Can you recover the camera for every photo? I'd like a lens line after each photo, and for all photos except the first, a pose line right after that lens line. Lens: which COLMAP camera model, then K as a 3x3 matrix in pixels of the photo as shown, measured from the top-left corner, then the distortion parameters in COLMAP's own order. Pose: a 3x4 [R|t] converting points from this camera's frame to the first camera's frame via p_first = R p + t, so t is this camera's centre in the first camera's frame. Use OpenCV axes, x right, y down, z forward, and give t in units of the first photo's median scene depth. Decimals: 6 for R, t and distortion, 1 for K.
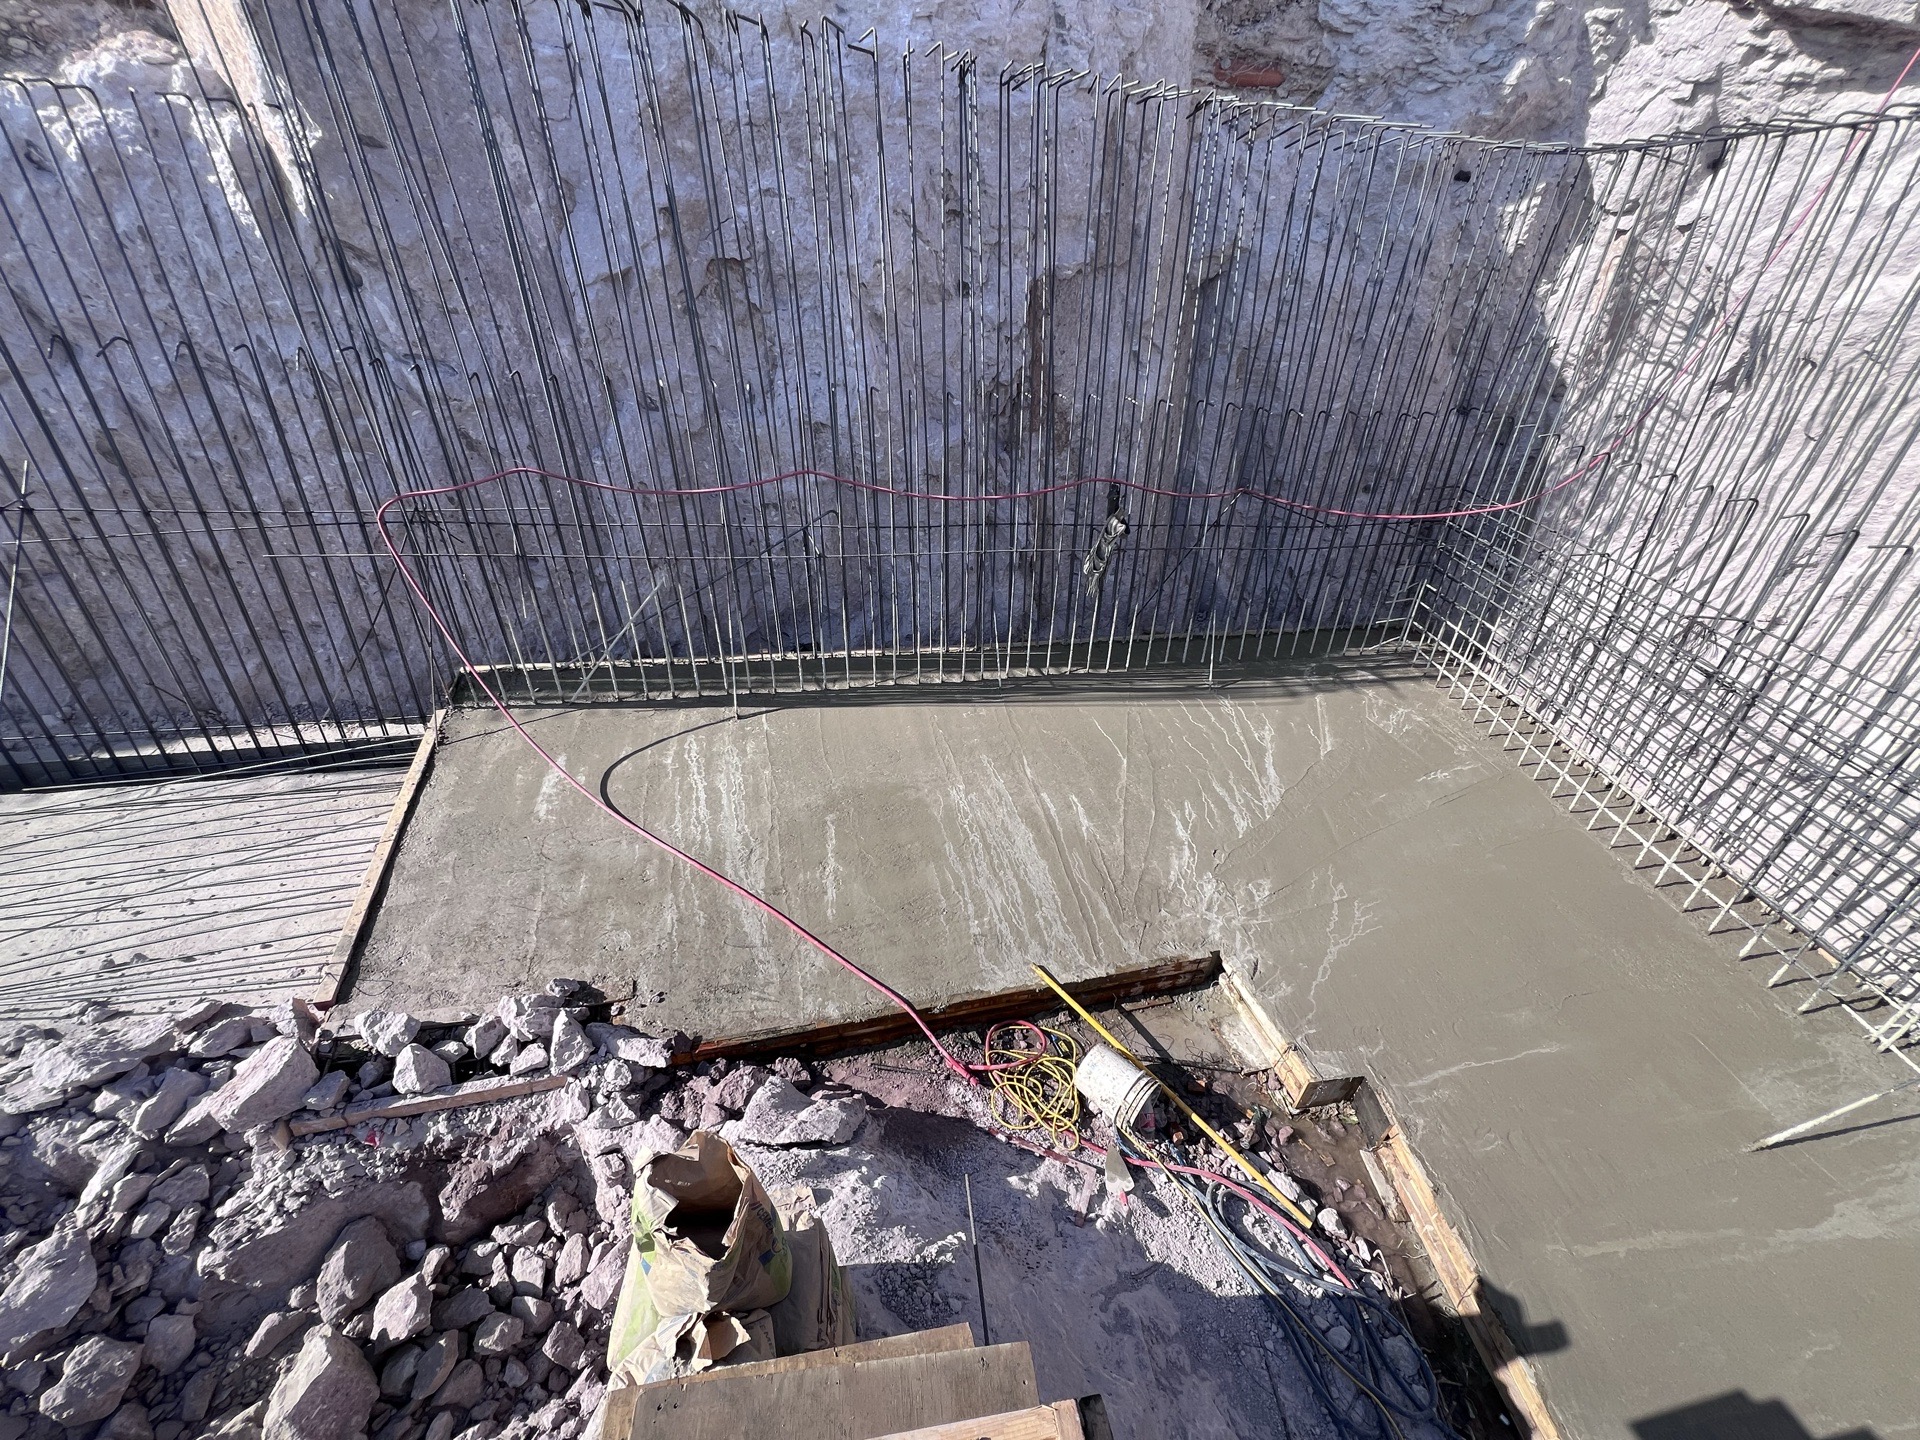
lens RADIAL K [[770.7, 0, 960.3], [0, 770.7, 715.1], [0, 0, 1]] dist [-0.002415, 0.000387]
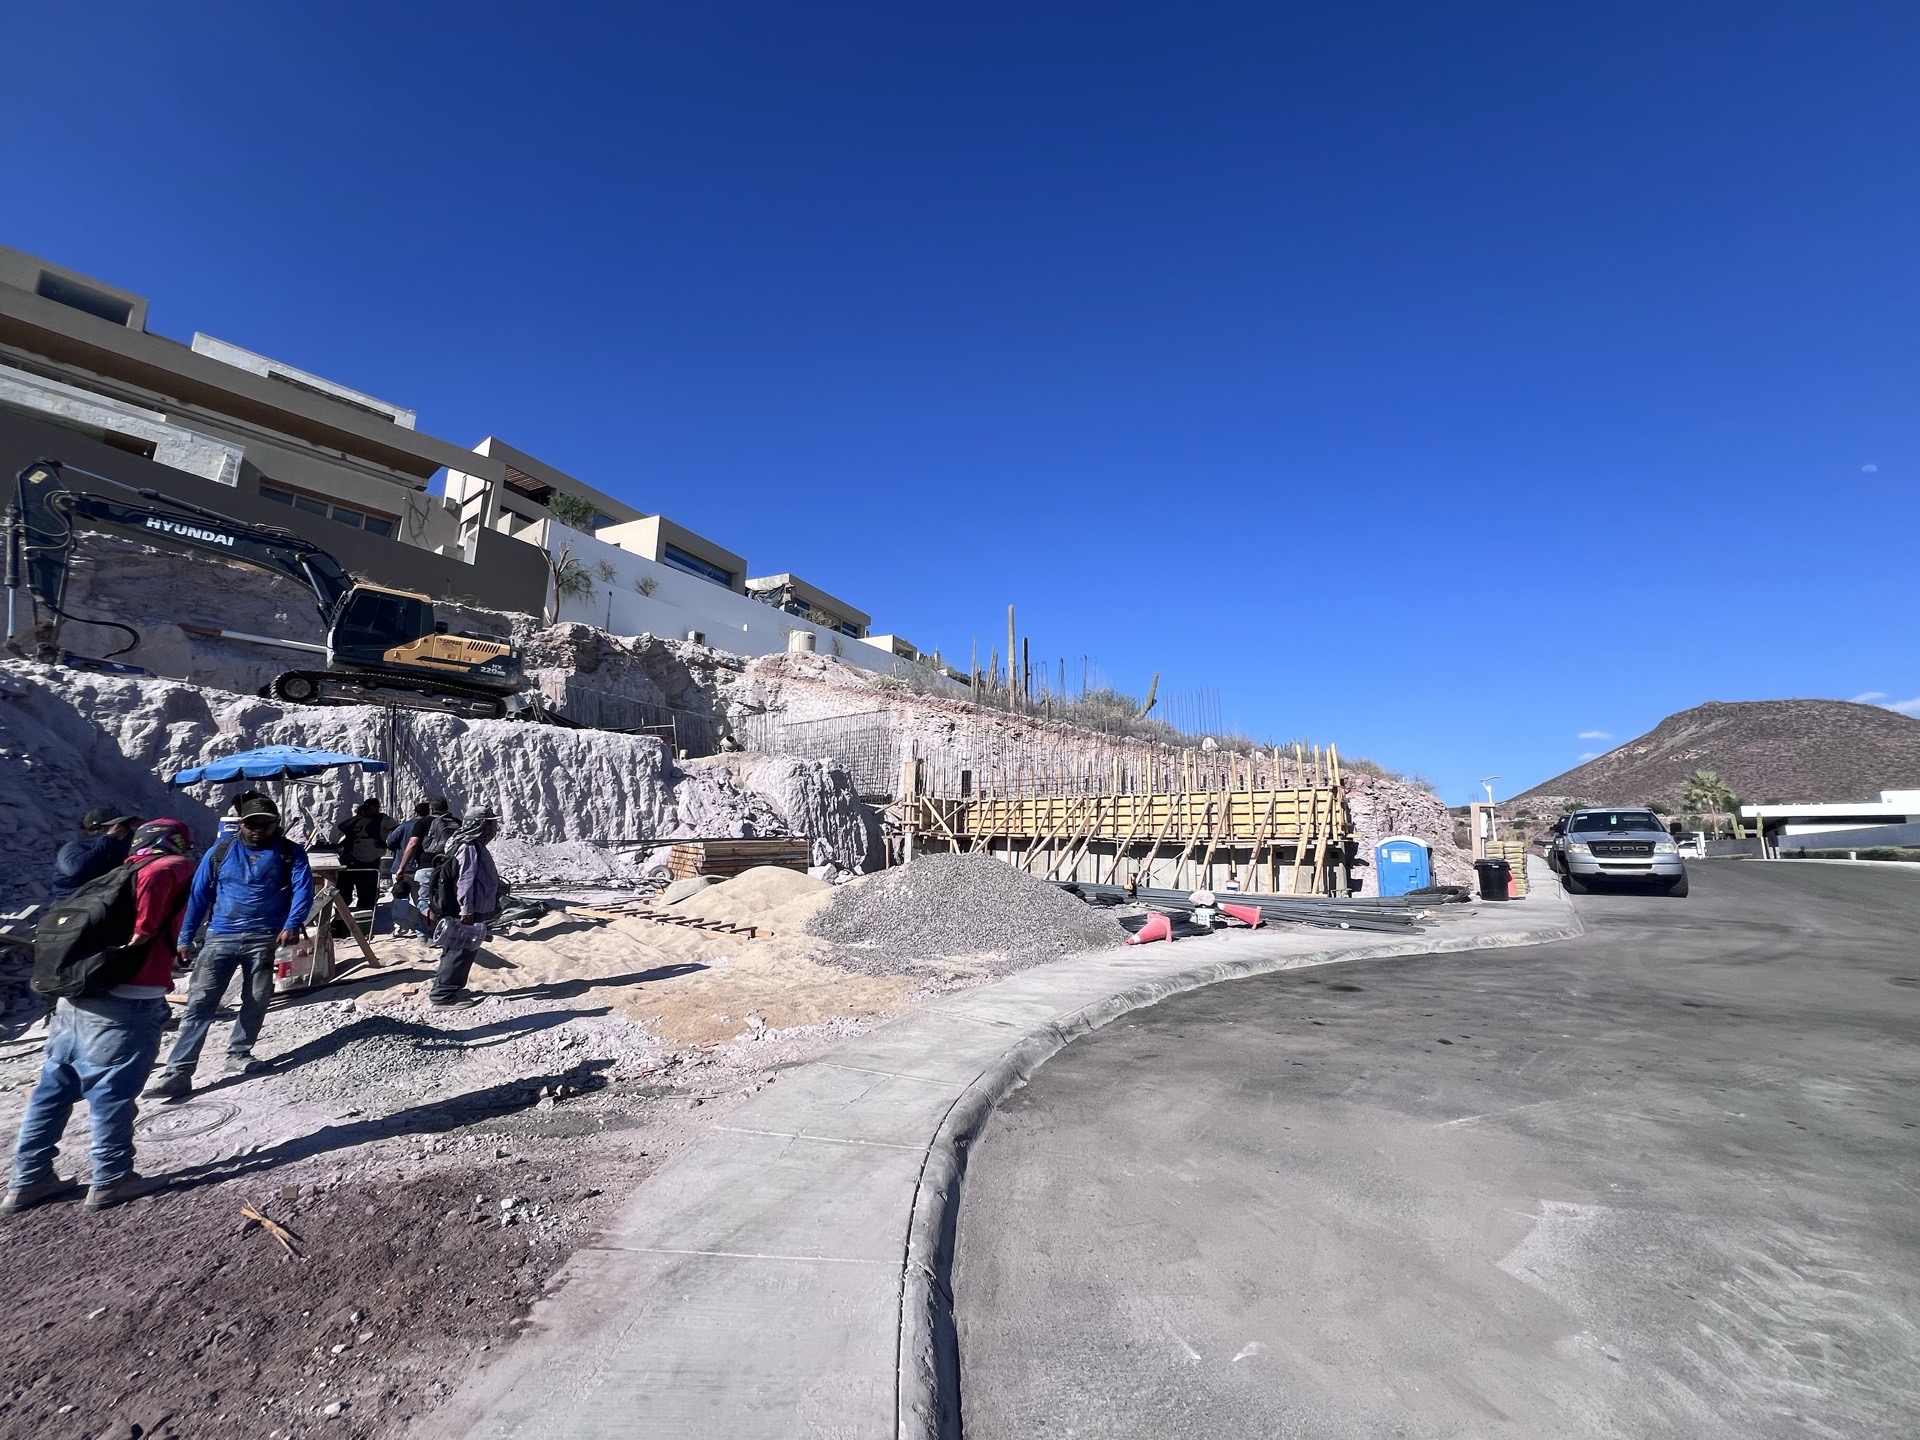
lens RADIAL K [[770.7, 0, 960.3], [0, 770.7, 715.1], [0, 0, 1]] dist [-0.002415, 0.000387]
pose [[0.667969, 0.064339, 0.741403, -3.099358], [0.415966, 0.793816, -0.443653, 3.370285], [-0.617082, 0.604744, 0.503482, -4.056207]]
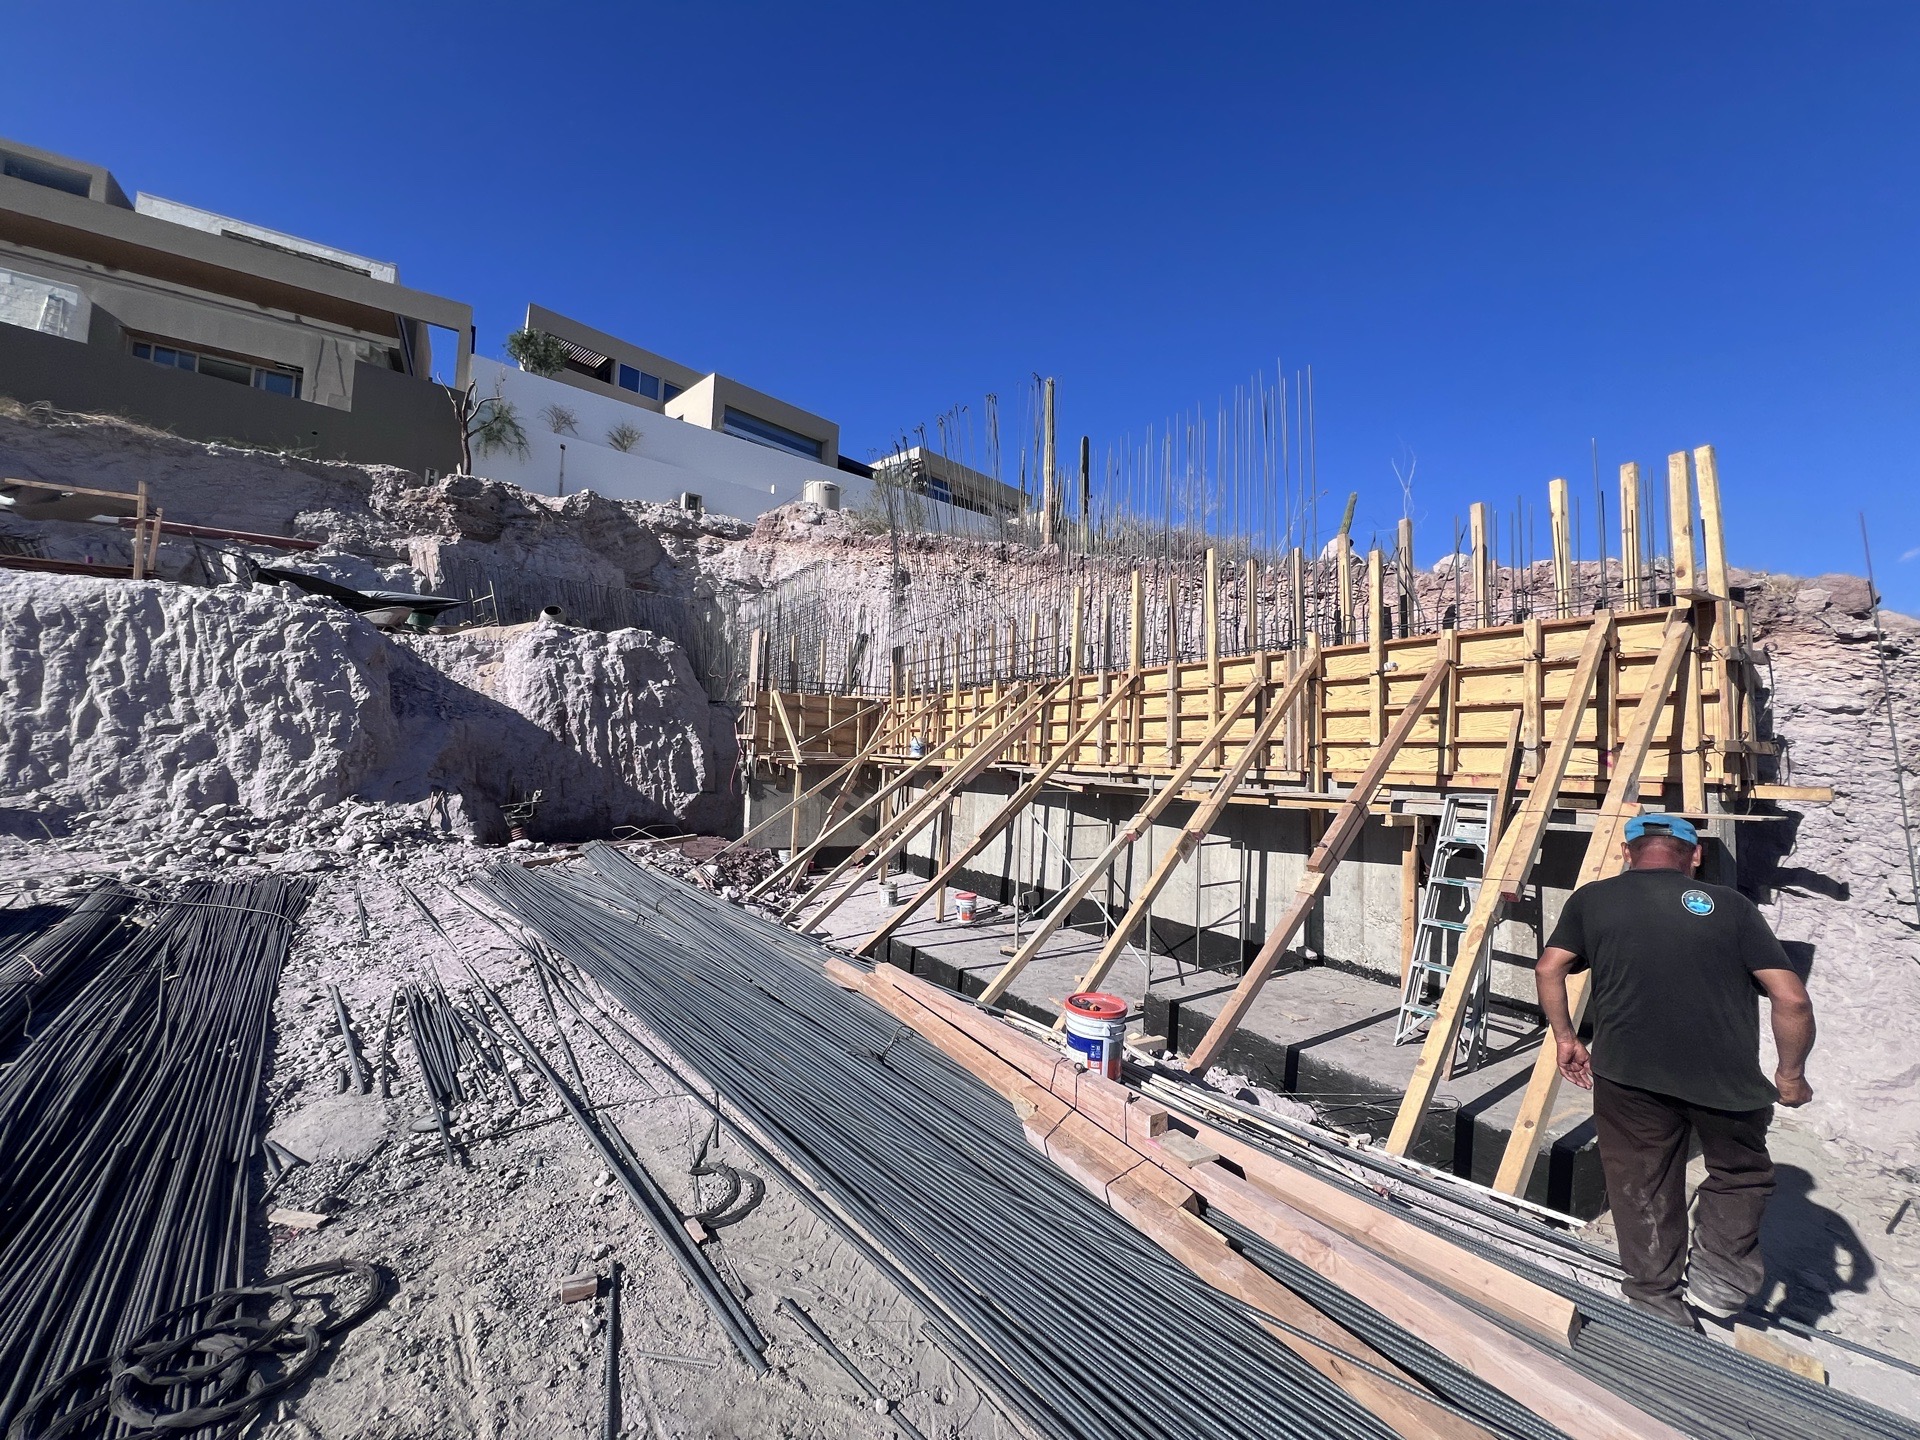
lens RADIAL K [[770.7, 0, 960.3], [0, 770.7, 715.1], [0, 0, 1]] dist [-0.002415, 0.000387]
pose [[0.867907, -0.024269, 0.496133, -0.296796], [0.290182, 0.835420, -0.466764, 3.031274], [-0.403152, 0.549077, 0.732109, -3.317399]]
